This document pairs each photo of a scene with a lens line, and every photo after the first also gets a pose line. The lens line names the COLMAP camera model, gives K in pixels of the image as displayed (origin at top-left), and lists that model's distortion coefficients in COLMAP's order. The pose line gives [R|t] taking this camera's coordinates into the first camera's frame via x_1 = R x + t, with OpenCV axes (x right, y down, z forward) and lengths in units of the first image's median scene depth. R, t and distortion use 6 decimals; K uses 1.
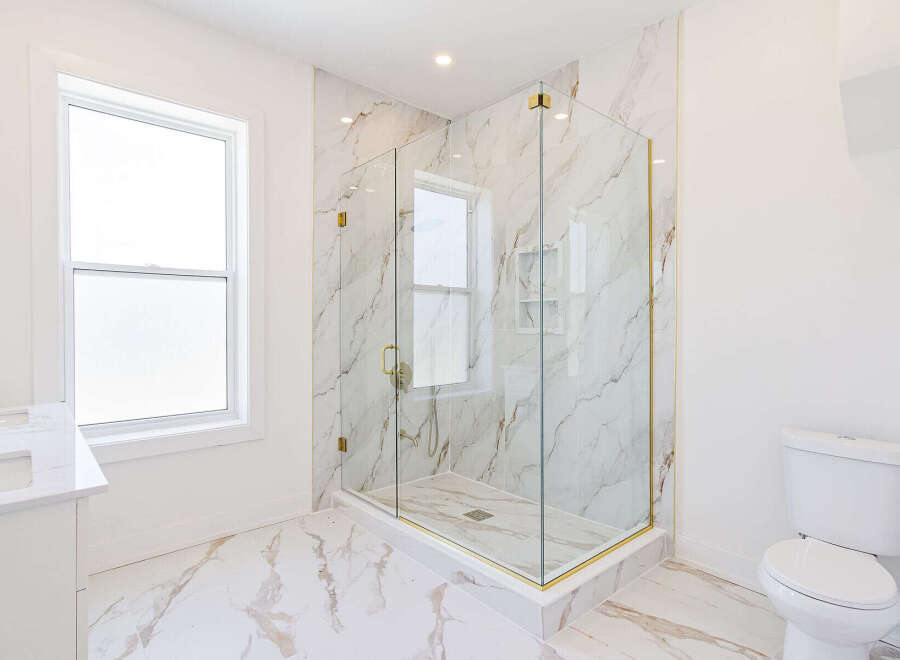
lens RADIAL K [[481.4, 0, 447.9], [0, 481.4, 322.8], [0, 0, 1]] dist [0.000248, 0.002391]
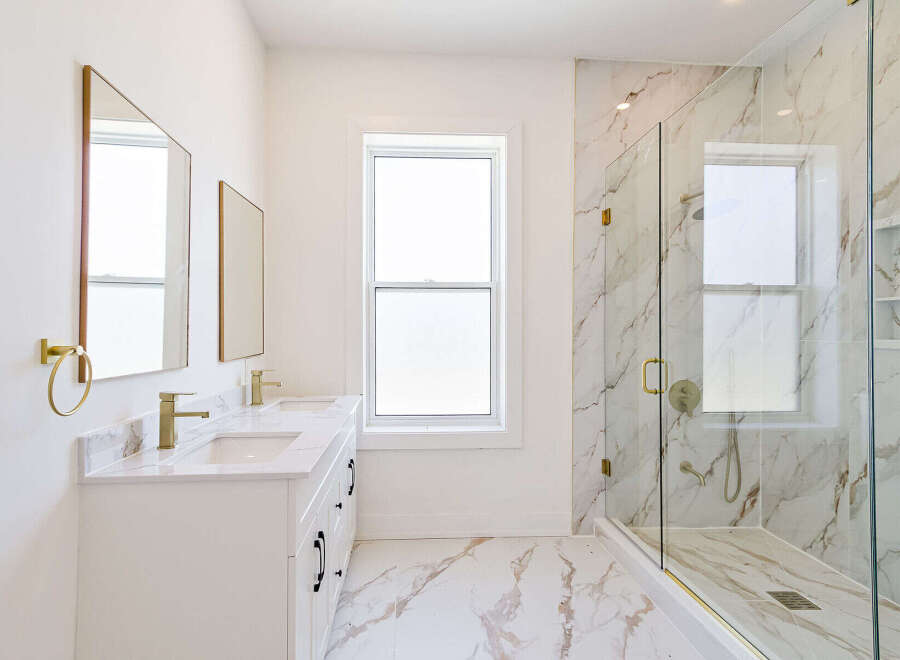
lens RADIAL K [[488.3, 0, 461.6], [0, 488.3, 324.9], [0, 0, 1]] dist [0.008926, 0.001251]
pose [[0.786946, -0.006264, -0.616990, 0.129453], [-0.001133, 0.999932, -0.011597, -0.001697], [0.617020, 0.009825, 0.786886, 0.111720]]
